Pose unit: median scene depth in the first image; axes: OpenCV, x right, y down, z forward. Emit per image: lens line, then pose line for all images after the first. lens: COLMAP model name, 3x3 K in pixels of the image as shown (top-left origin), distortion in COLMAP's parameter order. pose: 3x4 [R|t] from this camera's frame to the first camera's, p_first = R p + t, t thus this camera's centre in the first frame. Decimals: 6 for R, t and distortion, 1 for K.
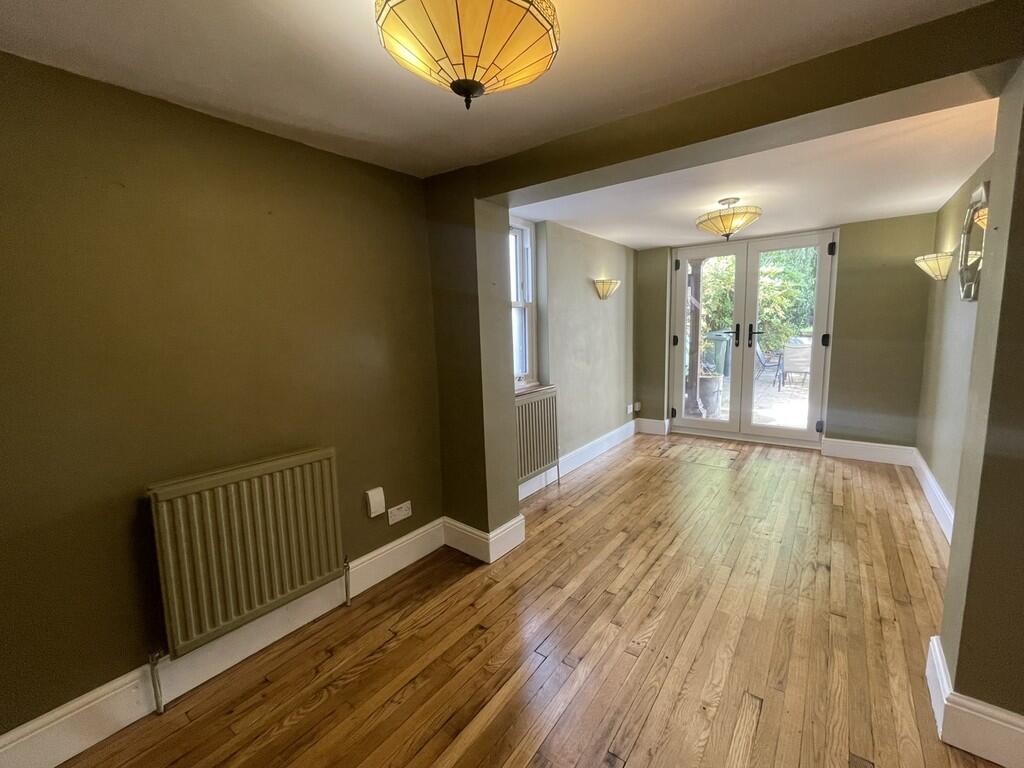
lens RADIAL K [[417.2, 0, 510.1], [0, 417.2, 381.0], [0, 0, 1]] dist [-0.010191, -0.000413]
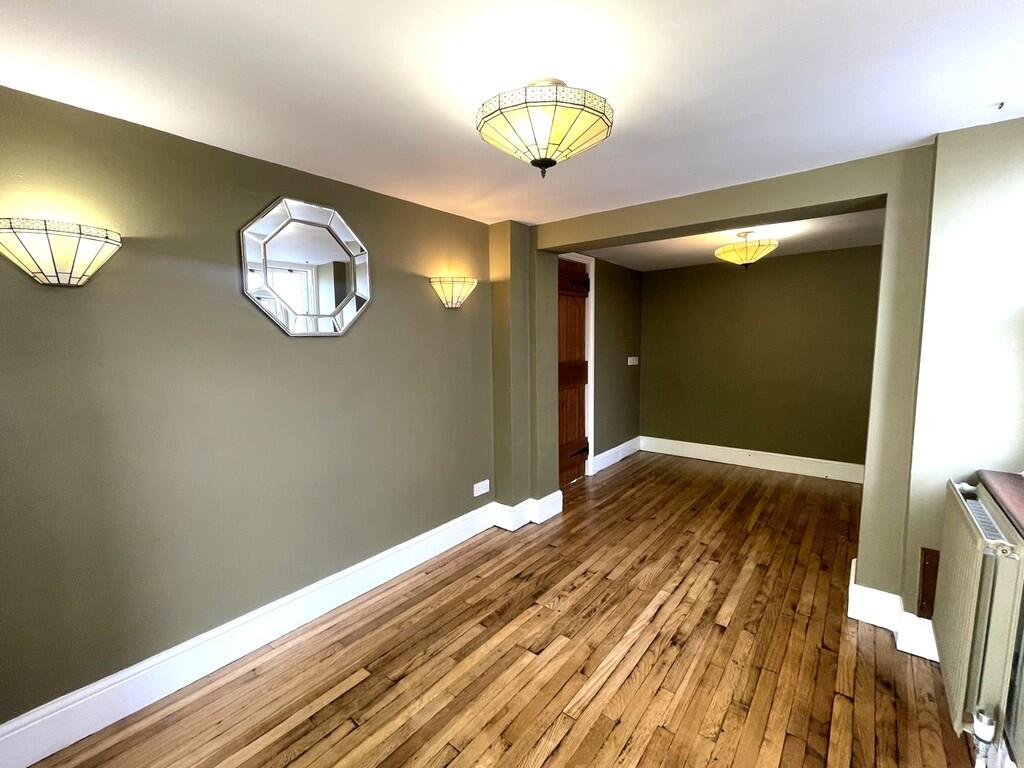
lens RADIAL K [[417.2, 0, 510.8], [0, 417.2, 385.0], [0, 0, 1]] dist [-0.010191, -0.000413]
pose [[-0.998404, 0.041900, 0.037875, 0.653986], [0.049805, 0.969365, 0.240521, -0.272911], [-0.026637, 0.242023, -0.969905, 1.755709]]
